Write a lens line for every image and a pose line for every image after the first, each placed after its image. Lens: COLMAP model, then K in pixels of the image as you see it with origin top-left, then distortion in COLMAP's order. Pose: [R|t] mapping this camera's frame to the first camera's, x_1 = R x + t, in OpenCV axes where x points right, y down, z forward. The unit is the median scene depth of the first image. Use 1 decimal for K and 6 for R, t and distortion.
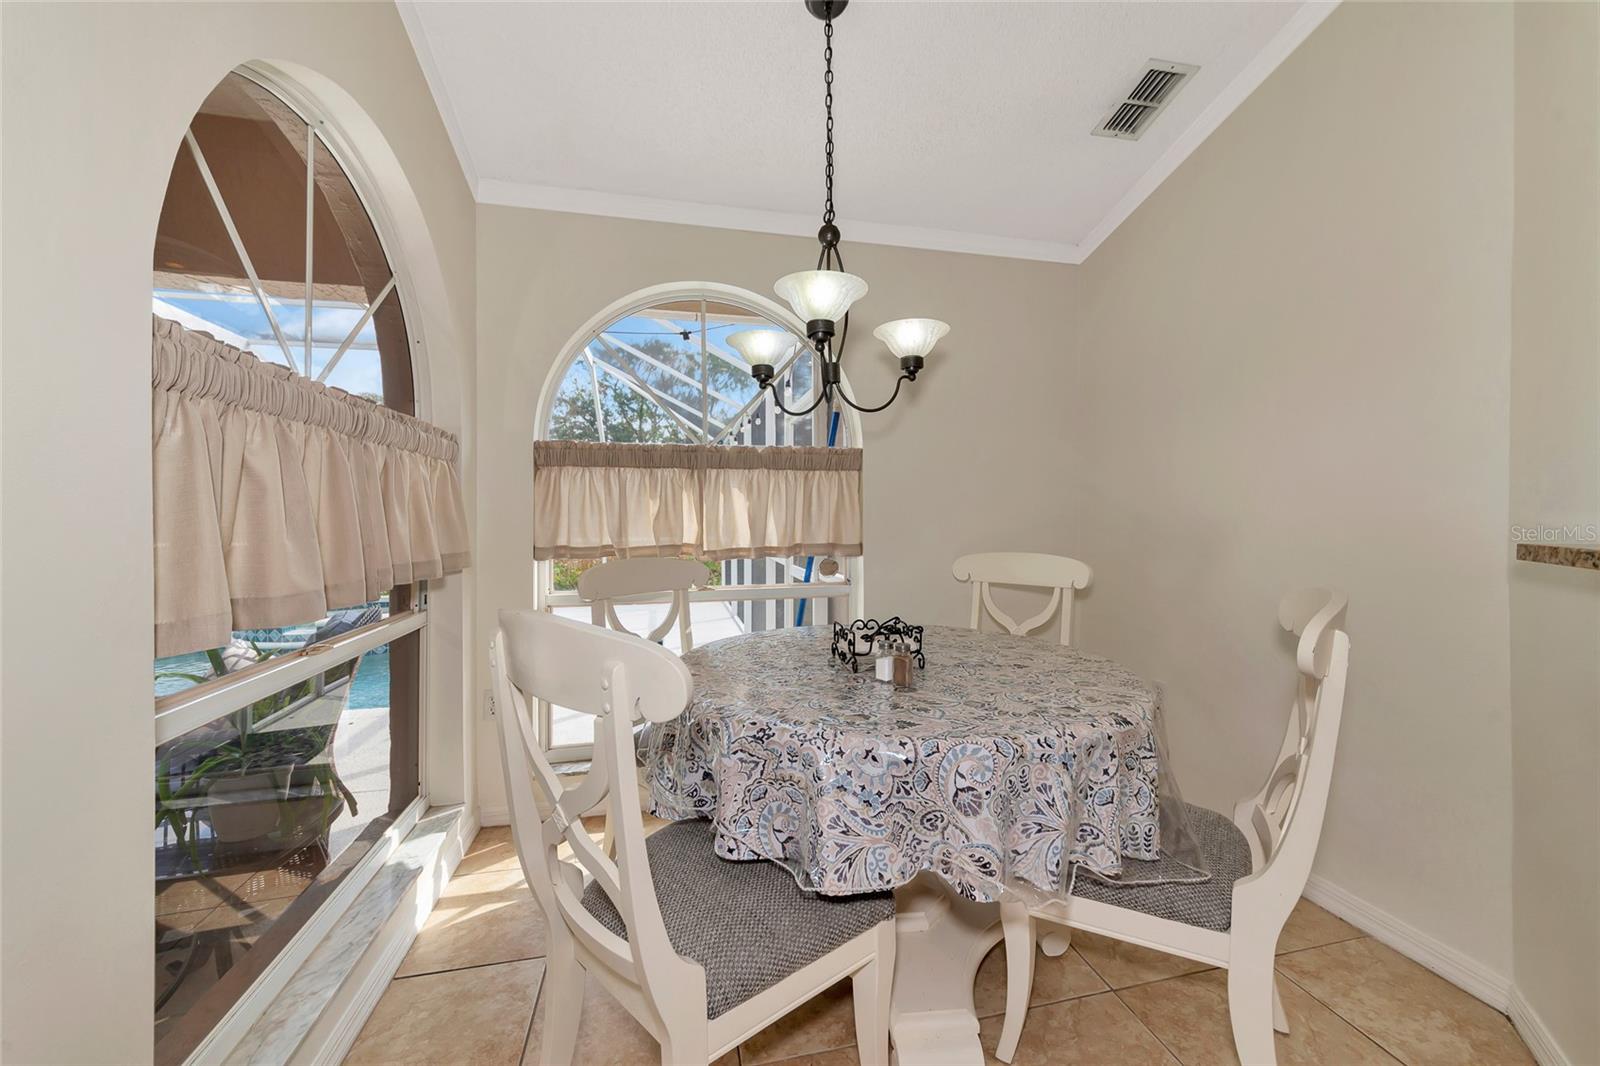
lens RADIAL K [[588.2, 0, 794.4], [0, 588.2, 528.8], [0, 0, 1]] dist [-0.031843, -0.000020]
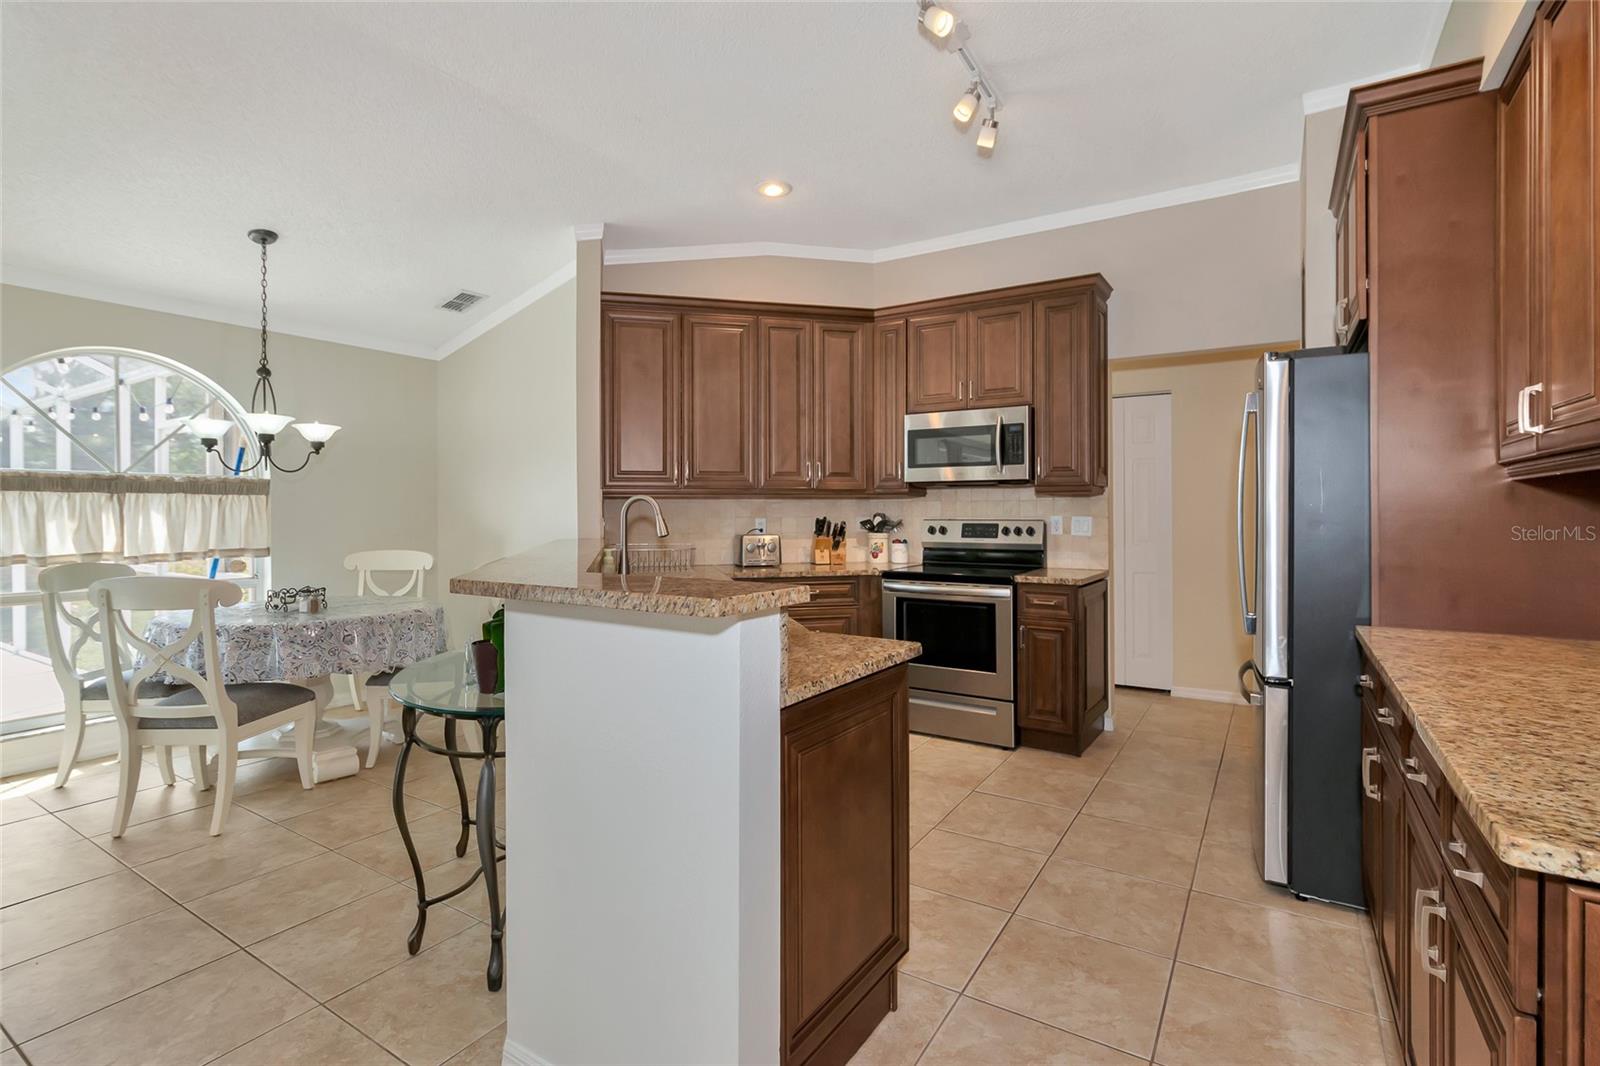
lens RADIAL K [[764.6, 0, 800.6], [0, 764.6, 512.7], [0, 0, 1]] dist [0.000567, -0.000016]
pose [[0.698469, 0.003105, 0.715634, -0.332902], [0.012933, 0.999773, -0.016960, -0.011541], [-0.715524, 0.021102, 0.698270, -1.278002]]
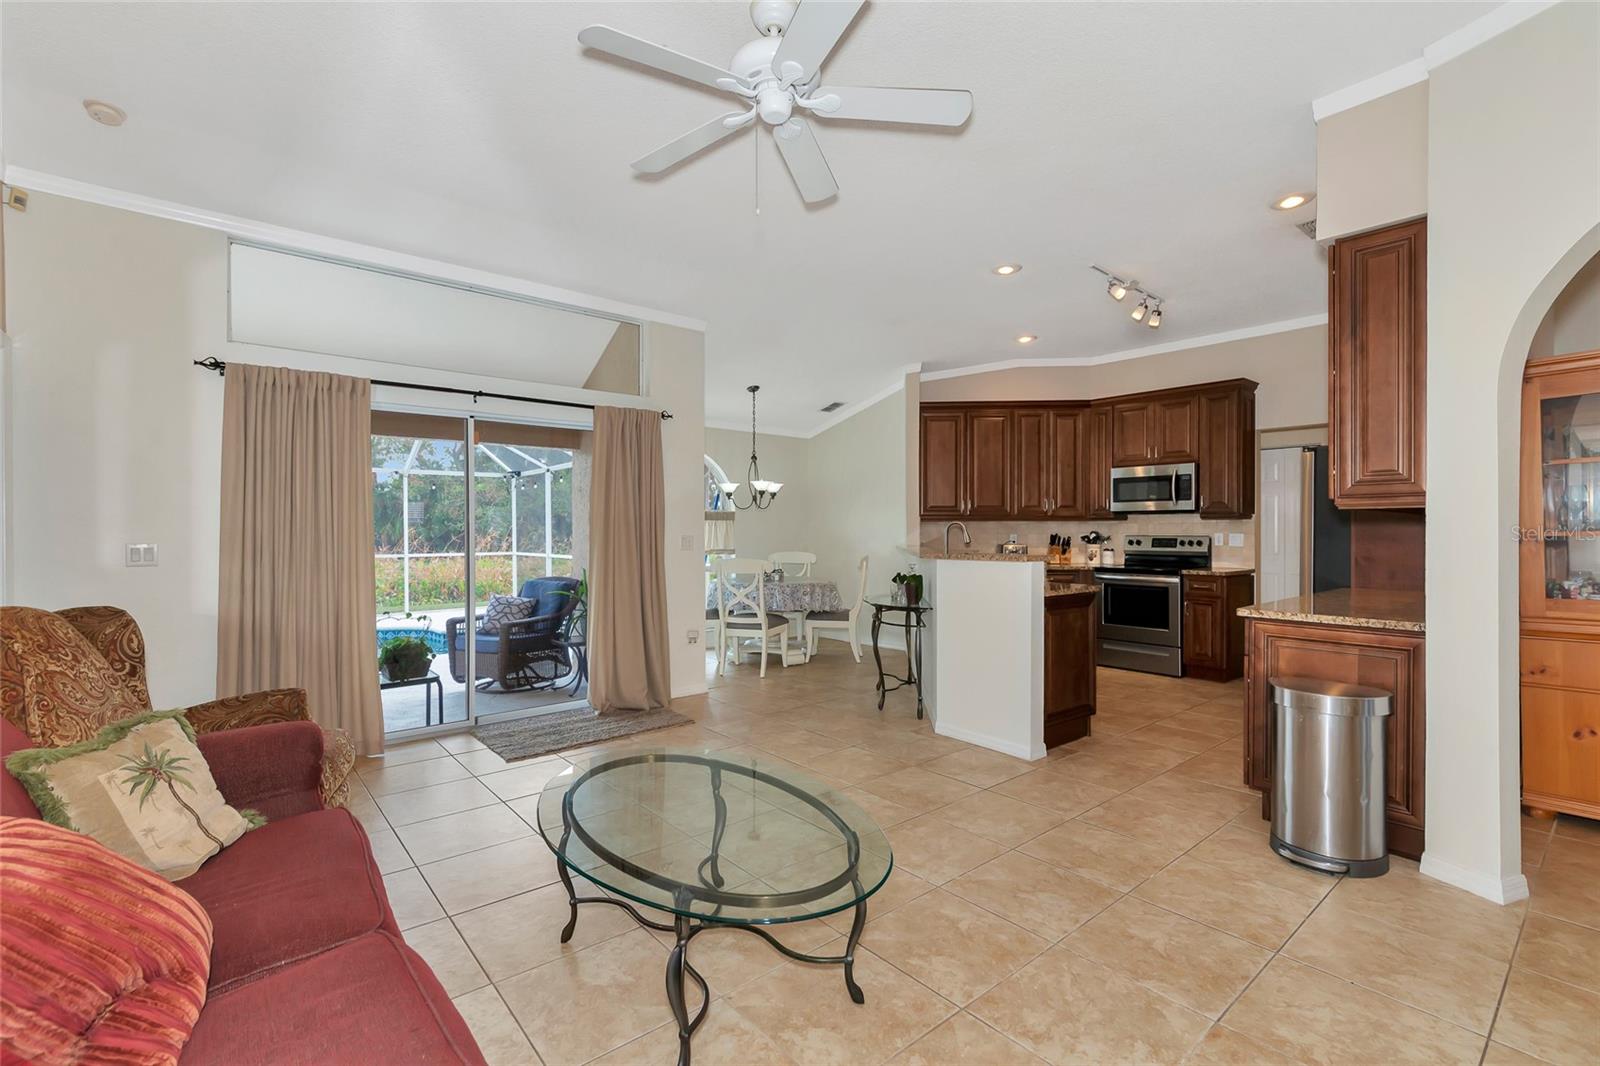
lens RADIAL K [[754.2, 0, 801.7], [0, 754.2, 528.2], [0, 0, 1]] dist [0.017370, 0.000044]
pose [[0.873272, 0.006034, 0.487196, -1.342156], [0.005452, 0.999740, -0.022154, 0.008941], [-0.487203, 0.022003, 0.873012, -2.178571]]
